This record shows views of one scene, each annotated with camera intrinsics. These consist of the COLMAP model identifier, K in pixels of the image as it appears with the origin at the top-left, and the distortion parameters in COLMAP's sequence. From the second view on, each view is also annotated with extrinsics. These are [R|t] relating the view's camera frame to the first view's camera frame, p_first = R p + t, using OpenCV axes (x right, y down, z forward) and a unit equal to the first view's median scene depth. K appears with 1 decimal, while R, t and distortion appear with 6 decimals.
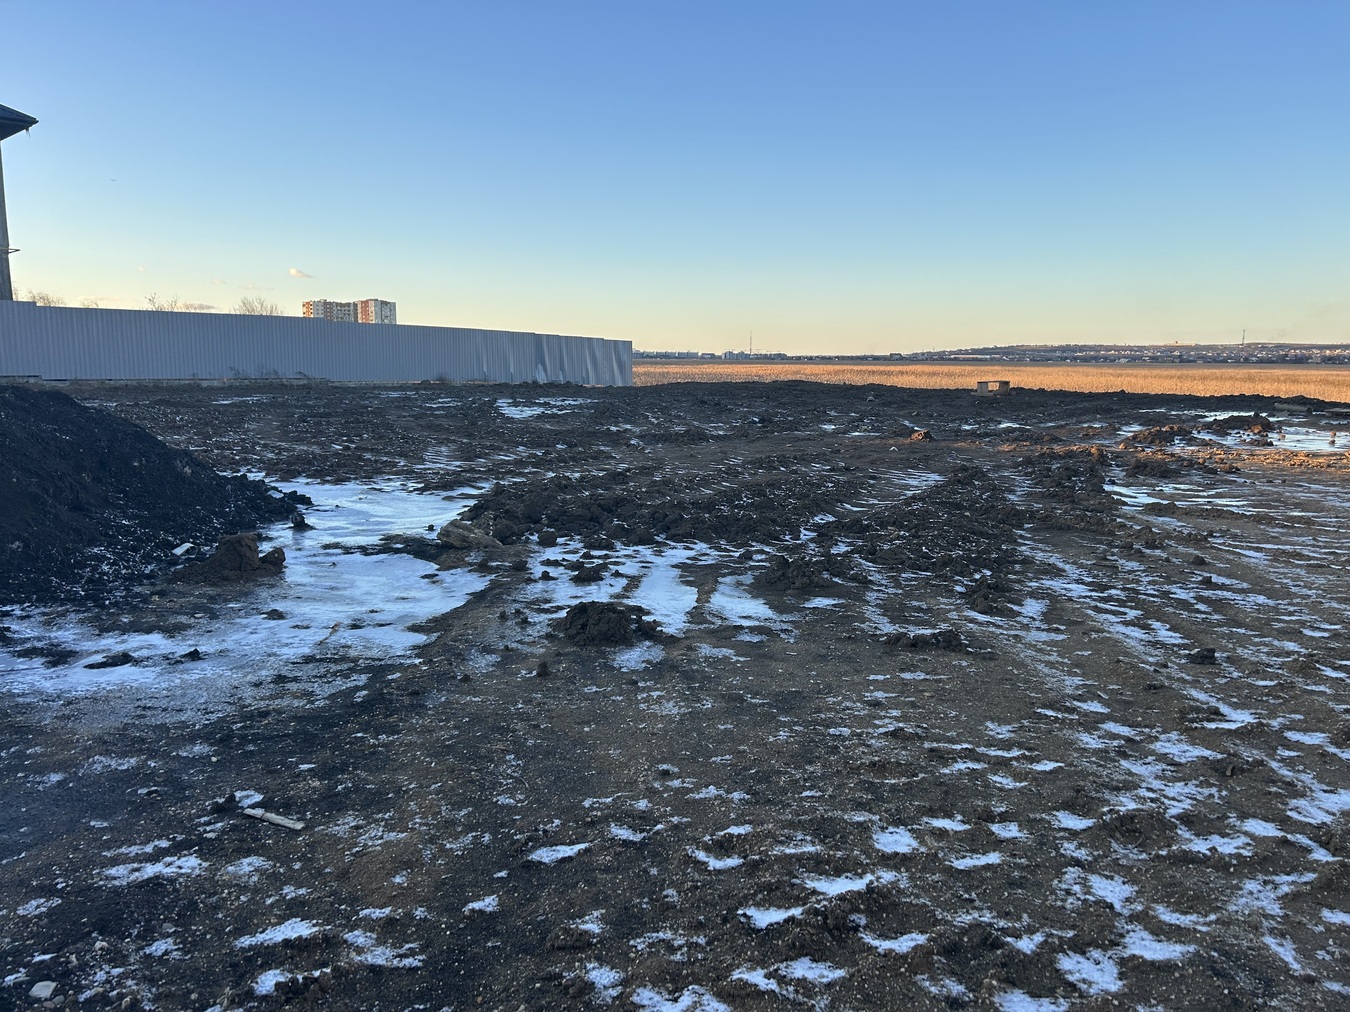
lens RADIAL K [[1061.9, 0, 673.7], [0, 1061.9, 509.7], [0, 0, 1]] dist [0.090552, -0.021389]
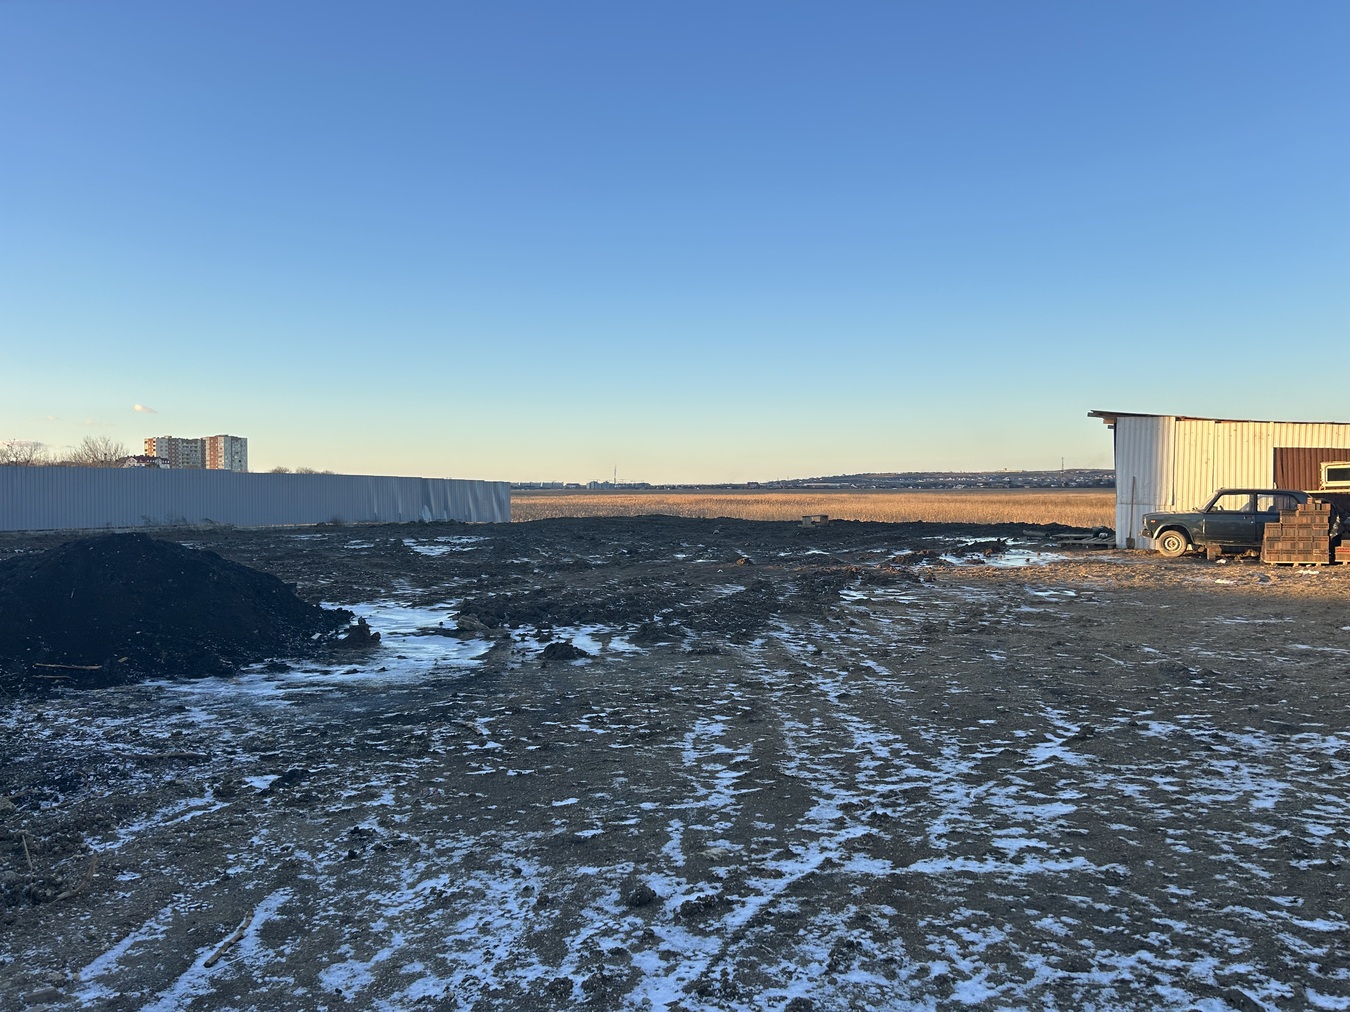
lens RADIAL K [[1061.9, 0, 675.9], [0, 1061.9, 500.8], [0, 0, 1]] dist [0.090552, -0.021389]
pose [[0.991599, -0.018619, 0.128005, -0.016622], [0.034923, 0.991373, -0.126331, 0.012664], [-0.124548, 0.129740, 0.983695, -0.188528]]
